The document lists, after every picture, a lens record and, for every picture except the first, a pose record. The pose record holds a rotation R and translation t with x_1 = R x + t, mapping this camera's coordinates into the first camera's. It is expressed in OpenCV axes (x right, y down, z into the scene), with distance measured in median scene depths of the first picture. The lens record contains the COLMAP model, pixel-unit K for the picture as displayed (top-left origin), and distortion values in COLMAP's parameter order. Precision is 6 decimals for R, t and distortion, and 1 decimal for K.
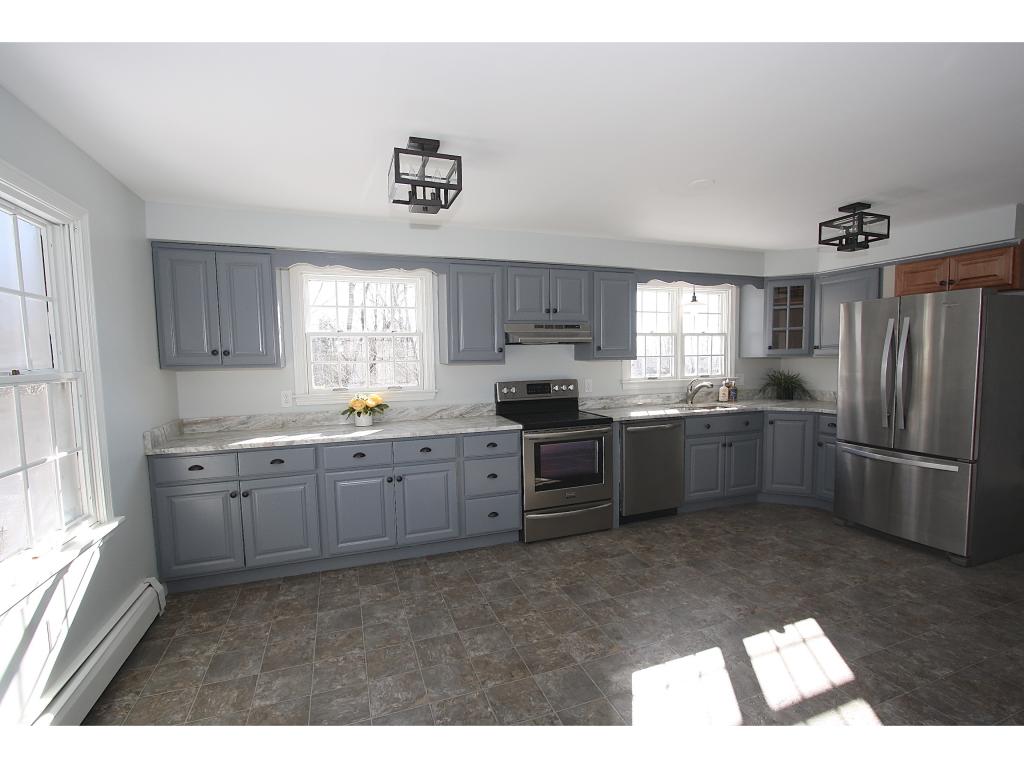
lens RADIAL K [[472.3, 0, 526.6], [0, 472.3, 388.7], [0, 0, 1]] dist [-0.016552, 0.000299]
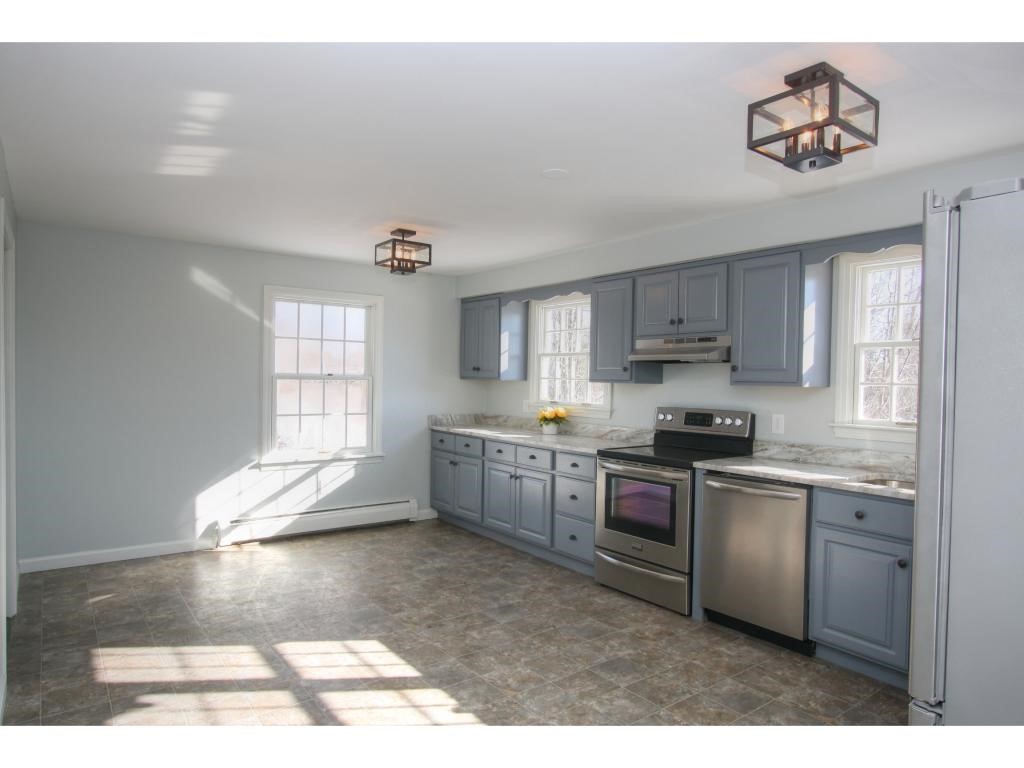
lens RADIAL K [[621.0, 0, 512.0], [0, 621.0, 384.0], [0, 0, 1]] dist [-0.003246, 0.096430]
pose [[0.294239, 0.027017, -0.955350, 1.102781], [-0.093899, 0.995581, -0.000765, -0.034068], [0.951108, 0.089932, 0.295476, 0.475977]]
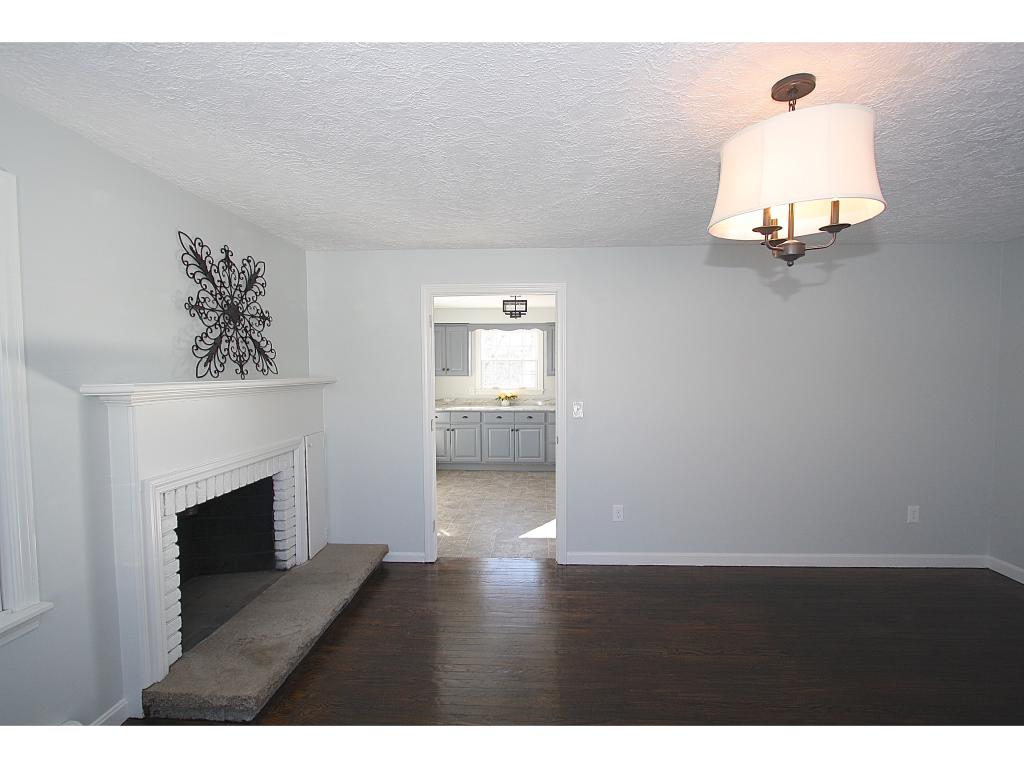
lens RADIAL K [[472.3, 0, 526.6], [0, 472.3, 388.7], [0, 0, 1]] dist [-0.016552, 0.000299]
pose [[0.918378, 0.023882, -0.394982, 0.551005], [-0.035228, 0.999148, -0.021499, 0.046990], [0.394132, 0.033659, 0.918437, -0.848020]]
